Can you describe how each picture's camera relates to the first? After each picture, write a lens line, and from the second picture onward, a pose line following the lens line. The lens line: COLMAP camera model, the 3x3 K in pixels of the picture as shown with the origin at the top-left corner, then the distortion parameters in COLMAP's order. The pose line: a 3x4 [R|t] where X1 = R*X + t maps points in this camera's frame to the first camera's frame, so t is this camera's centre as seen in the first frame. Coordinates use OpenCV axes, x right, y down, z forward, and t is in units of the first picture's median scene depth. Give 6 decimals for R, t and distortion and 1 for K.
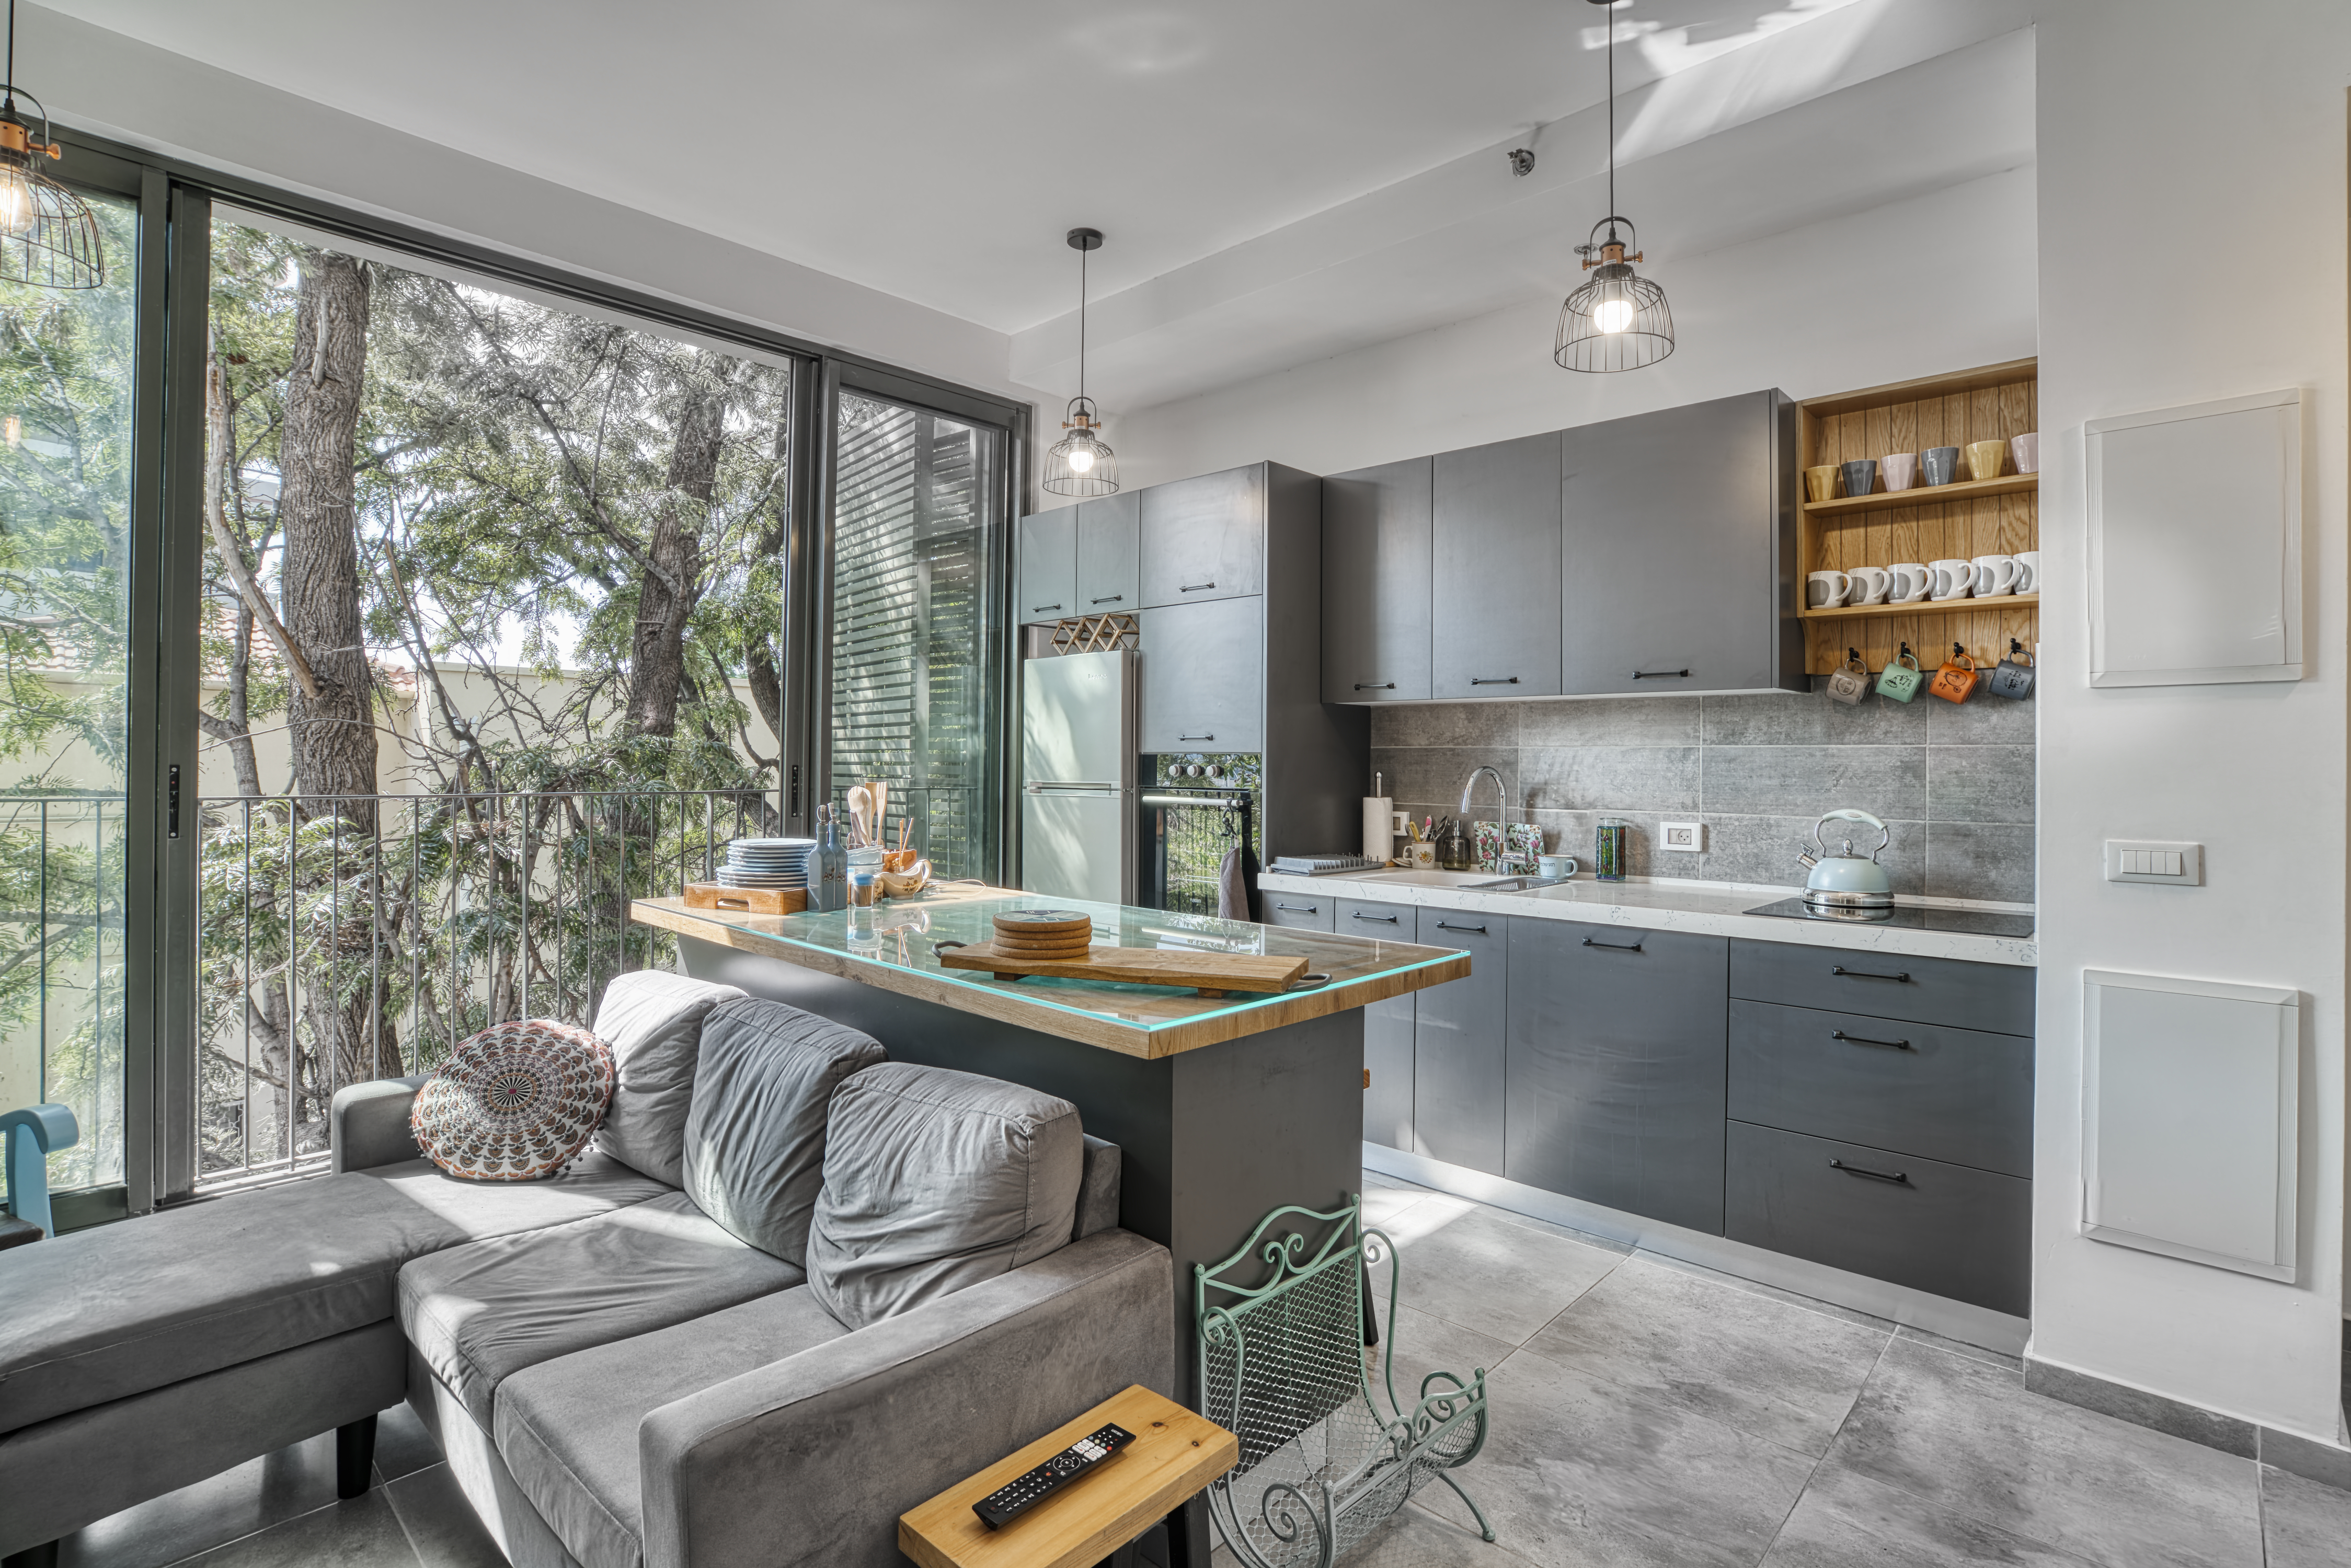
lens RADIAL K [[1098.1, 0, 1186.0], [0, 1098.1, 761.9], [0, 0, 1]] dist [-0.046378, 0.021254]
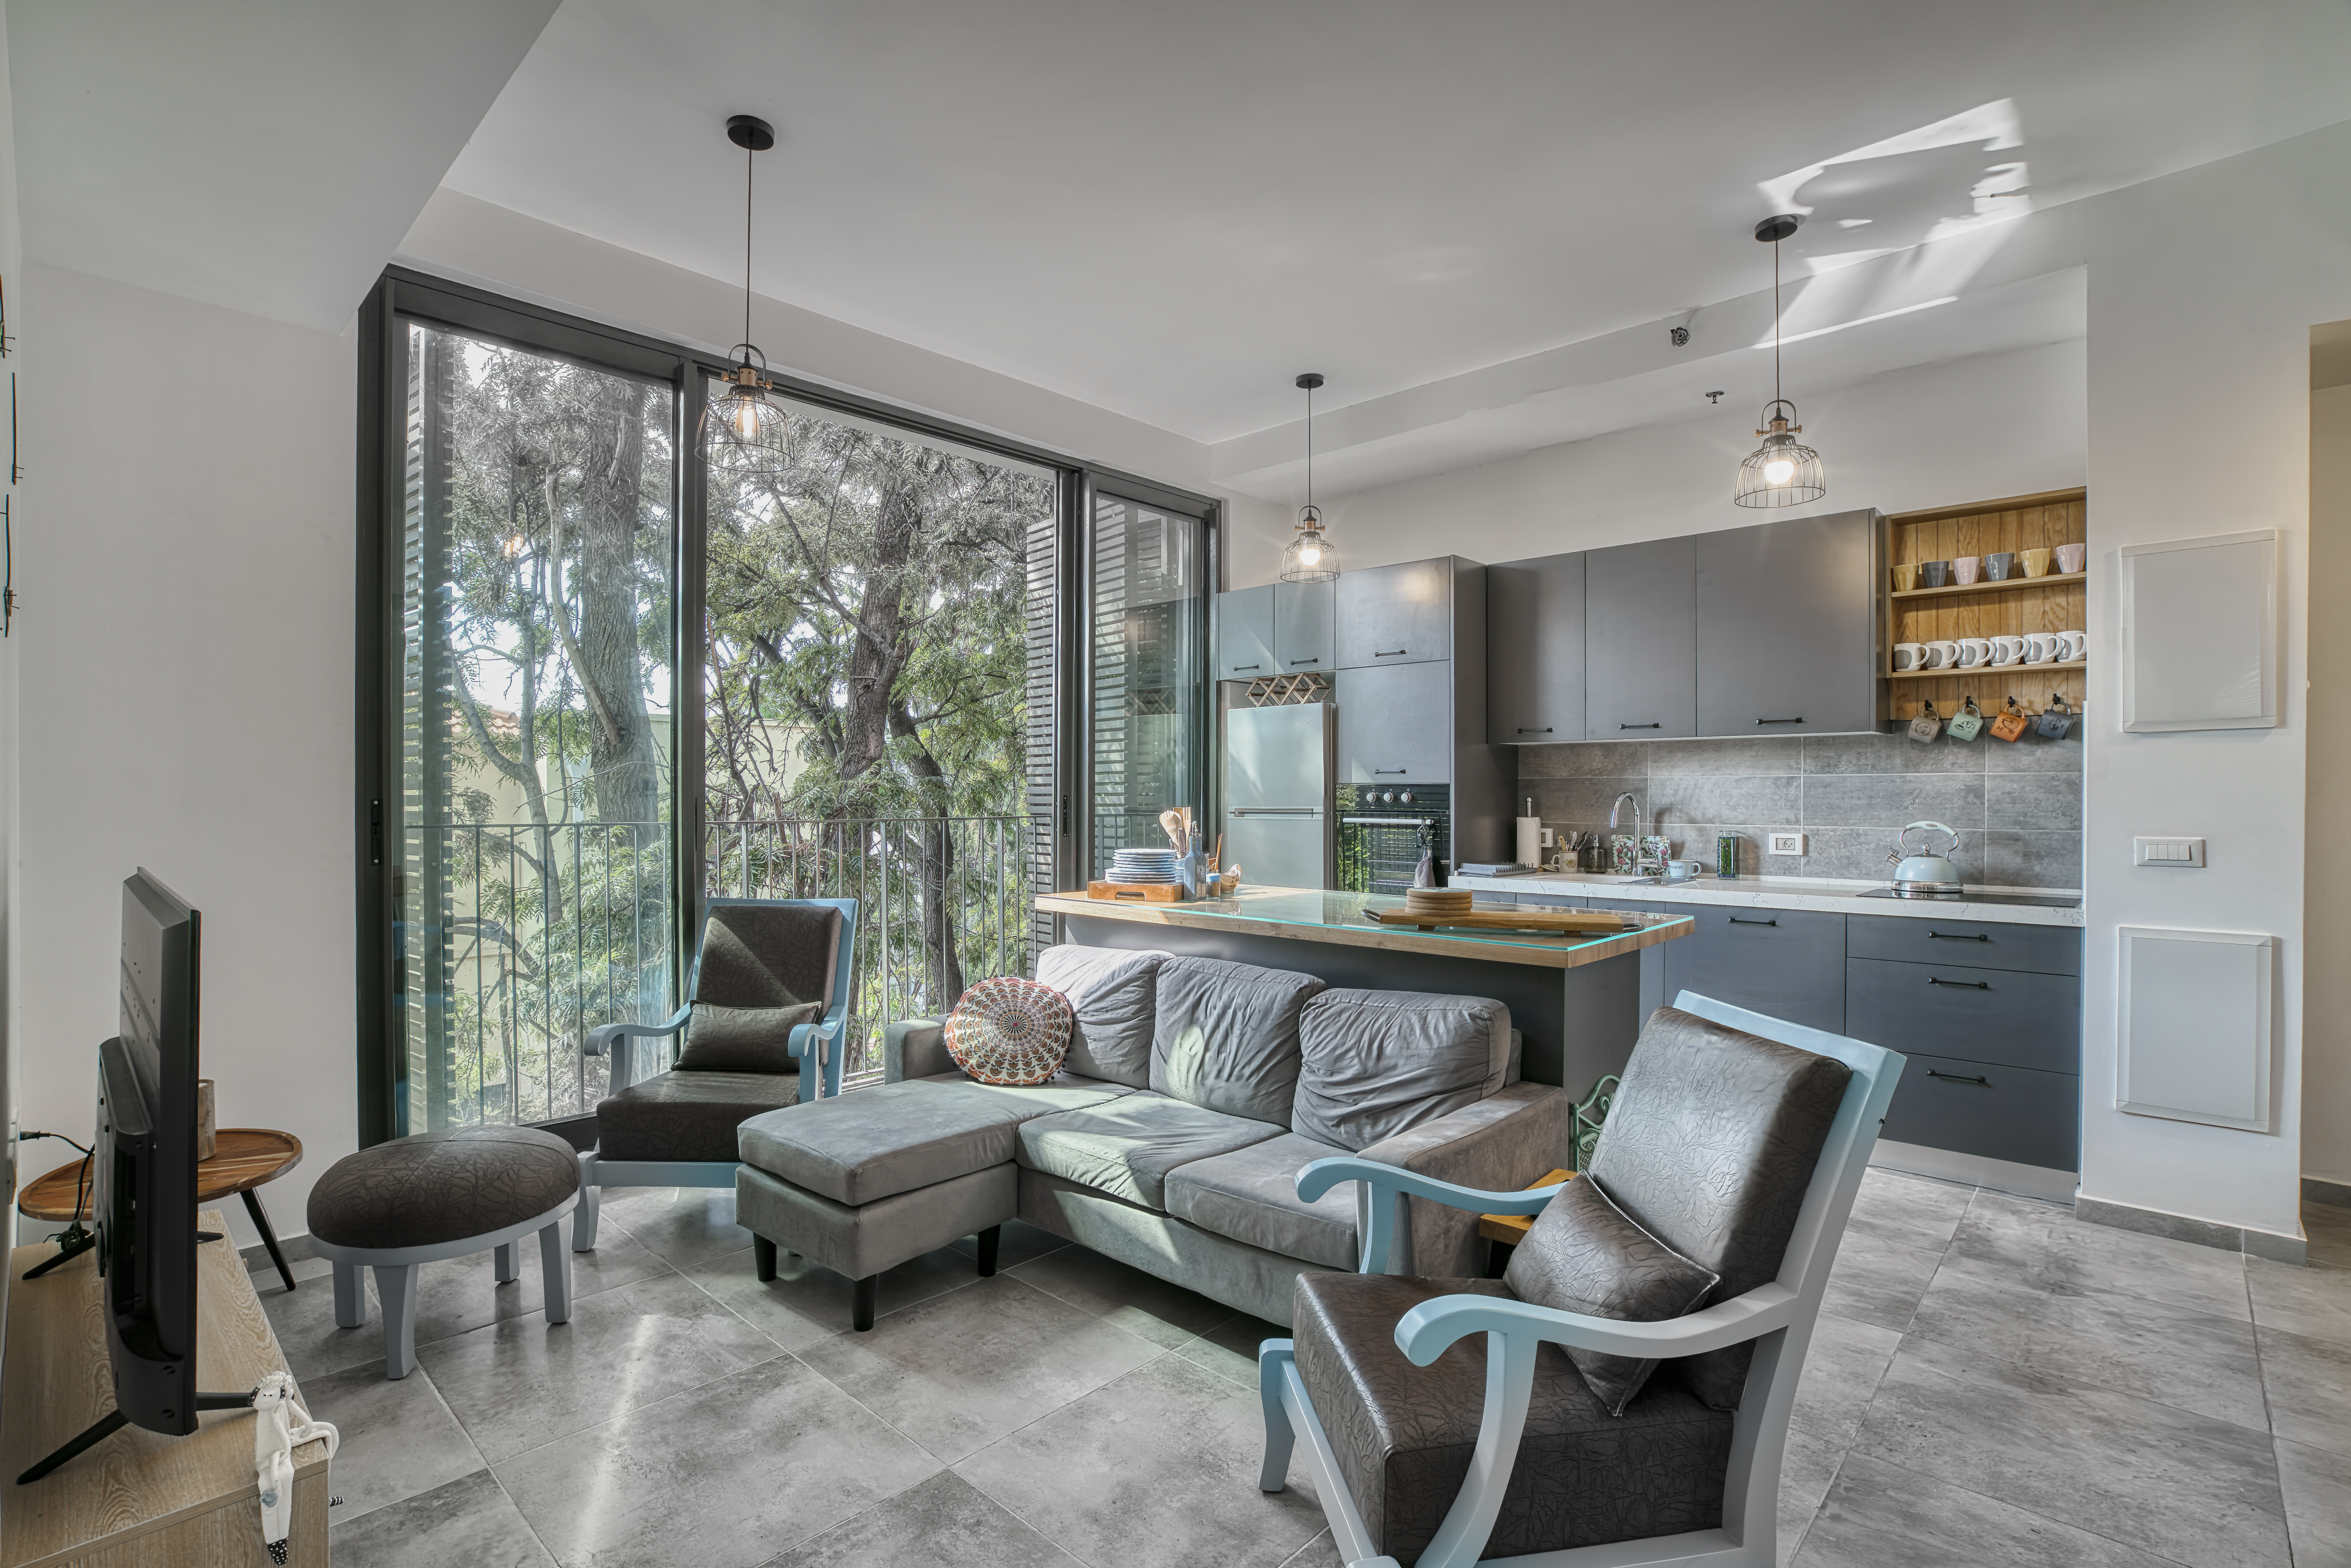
lens RADIAL K [[1053.2, 0, 1168.5], [0, 1053.2, 809.2], [0, 0, 1]] dist [-0.039114, 0.021015]
pose [[0.999946, -0.008207, -0.006343, -0.325433], [0.008301, 0.999856, 0.014834, 0.002082], [0.006221, -0.014886, 0.999870, -0.299657]]
